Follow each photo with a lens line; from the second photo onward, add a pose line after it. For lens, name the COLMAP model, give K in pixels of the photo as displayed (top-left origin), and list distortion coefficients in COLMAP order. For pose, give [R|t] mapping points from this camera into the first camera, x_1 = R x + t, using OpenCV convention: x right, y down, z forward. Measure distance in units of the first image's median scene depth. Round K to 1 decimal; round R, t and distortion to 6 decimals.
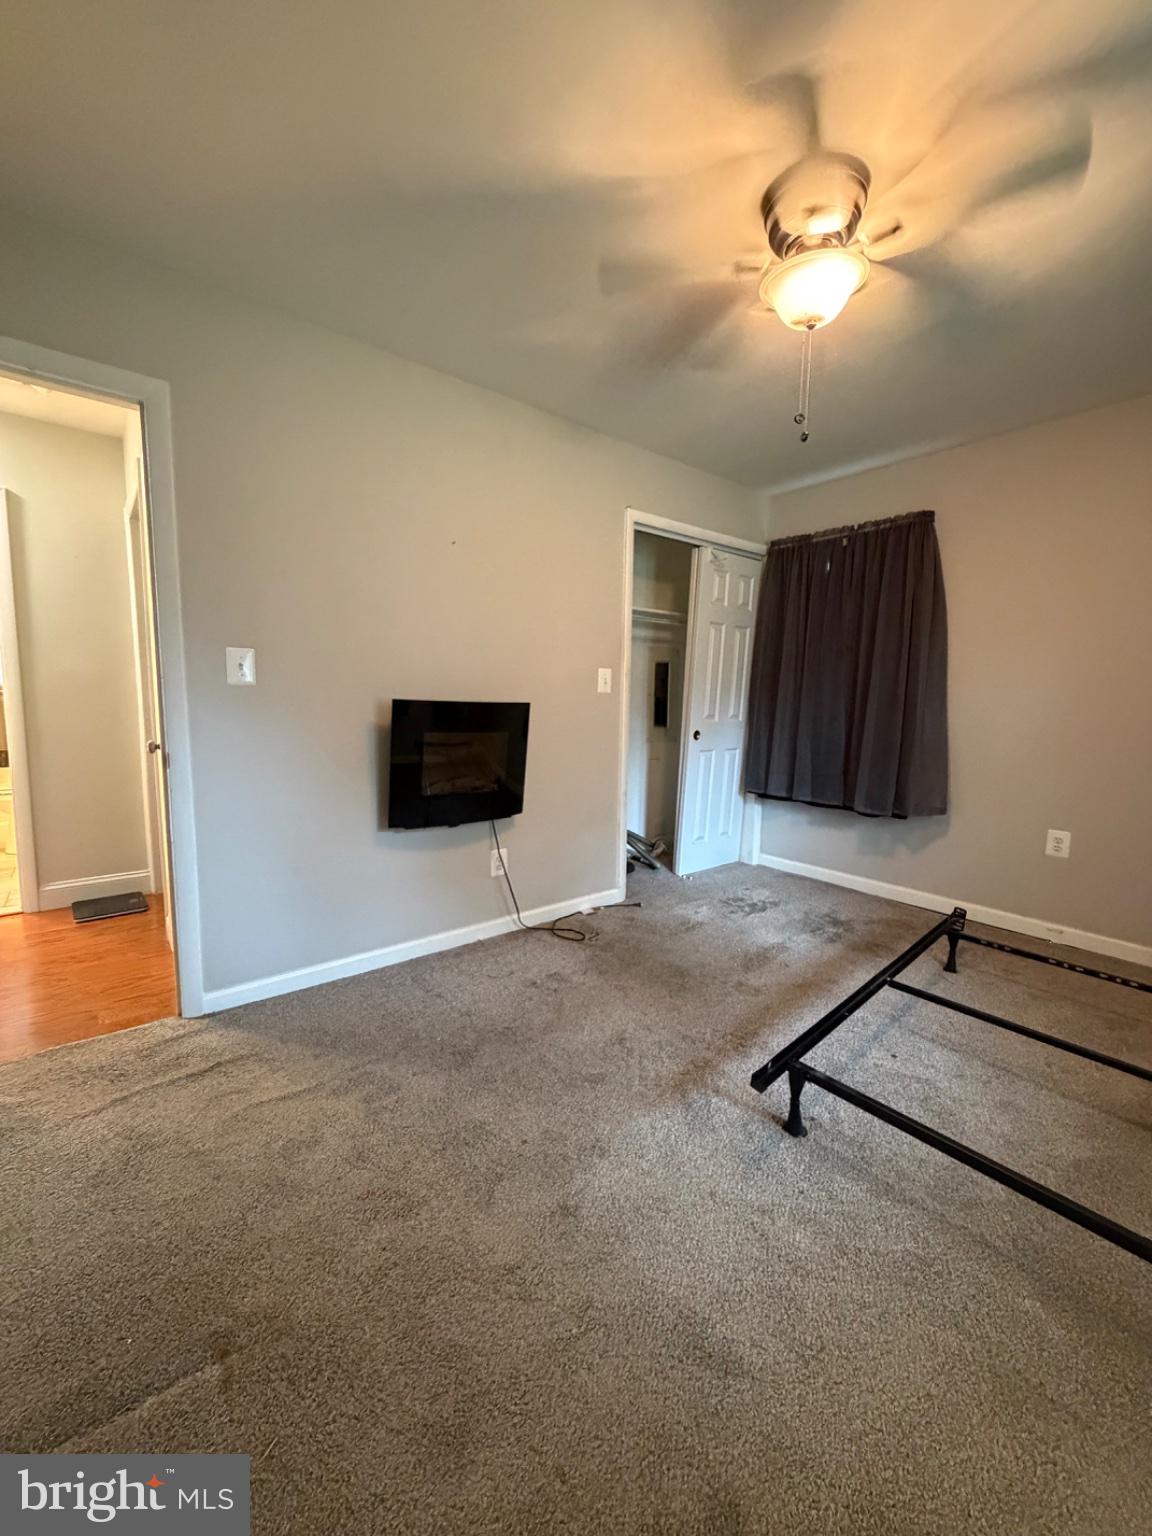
lens RADIAL K [[609.8, 0, 579.1], [0, 609.8, 764.7], [0, 0, 1]] dist [0.000655, 0.000141]
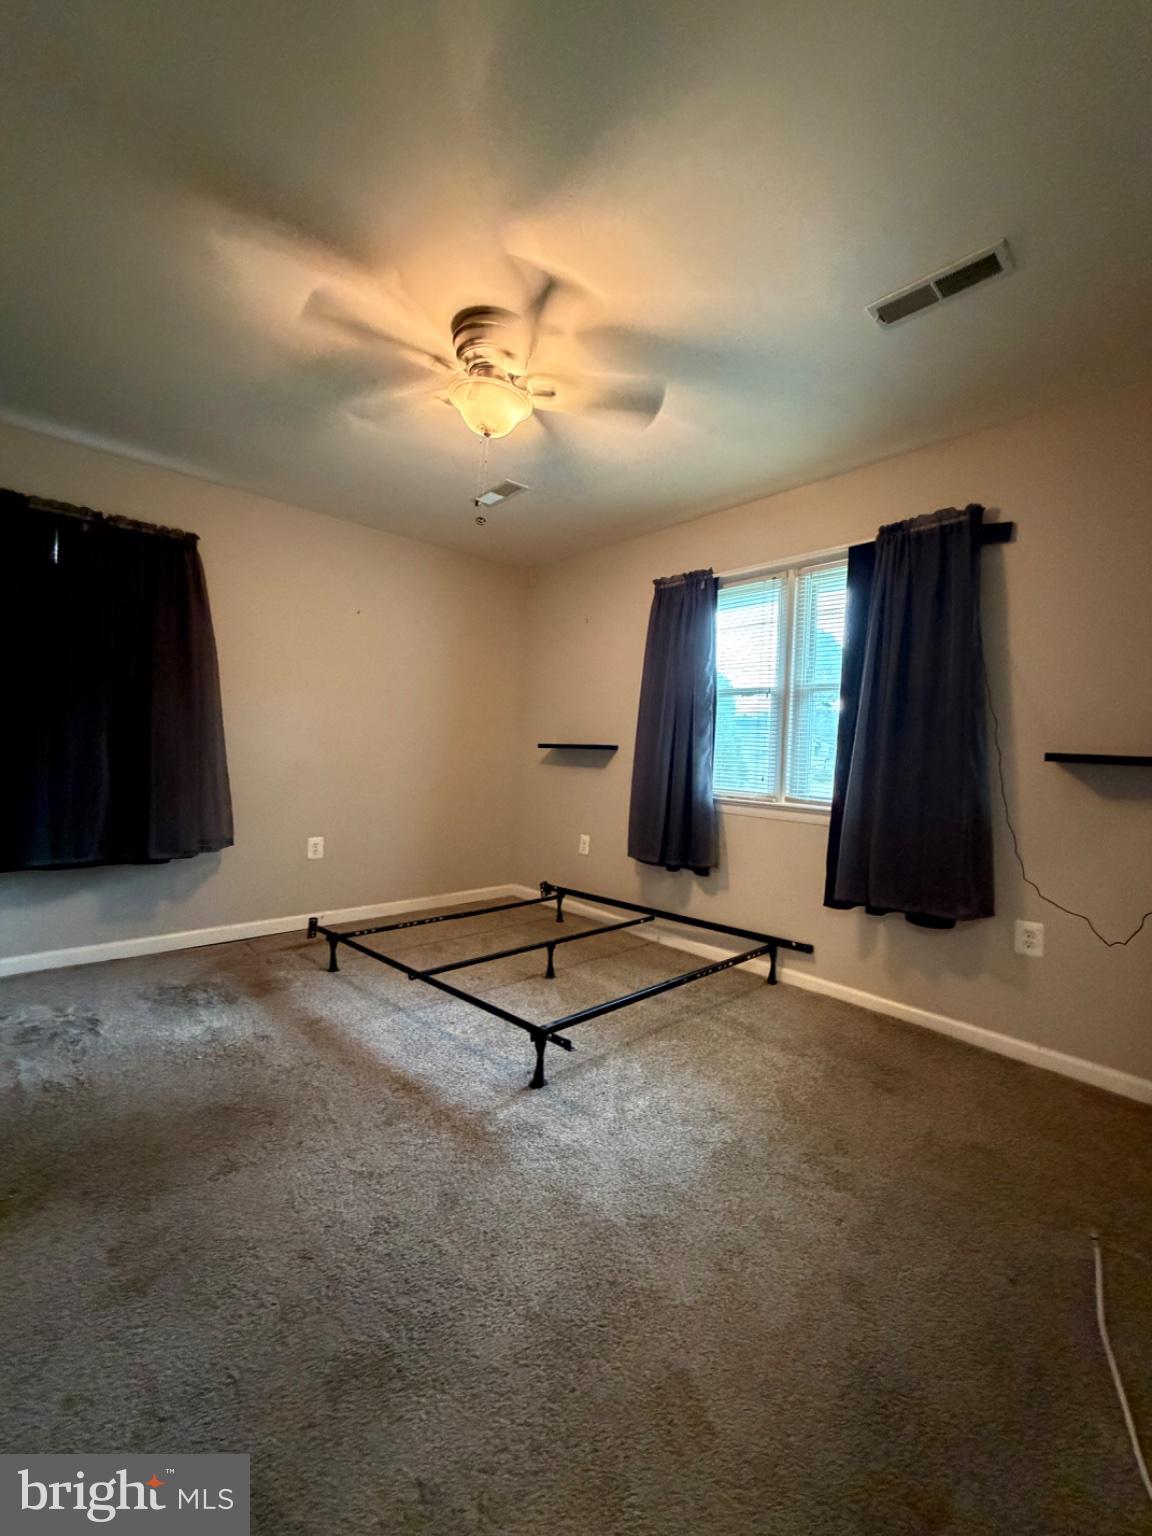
lens RADIAL K [[609.8, 0, 579.1], [0, 609.8, 764.7], [0, 0, 1]] dist [0.000655, 0.000141]
pose [[-0.044469, -0.042692, 0.998098, -0.519098], [0.074406, 0.996170, 0.045925, -0.062233], [-0.996236, 0.076307, -0.041122, 0.548218]]
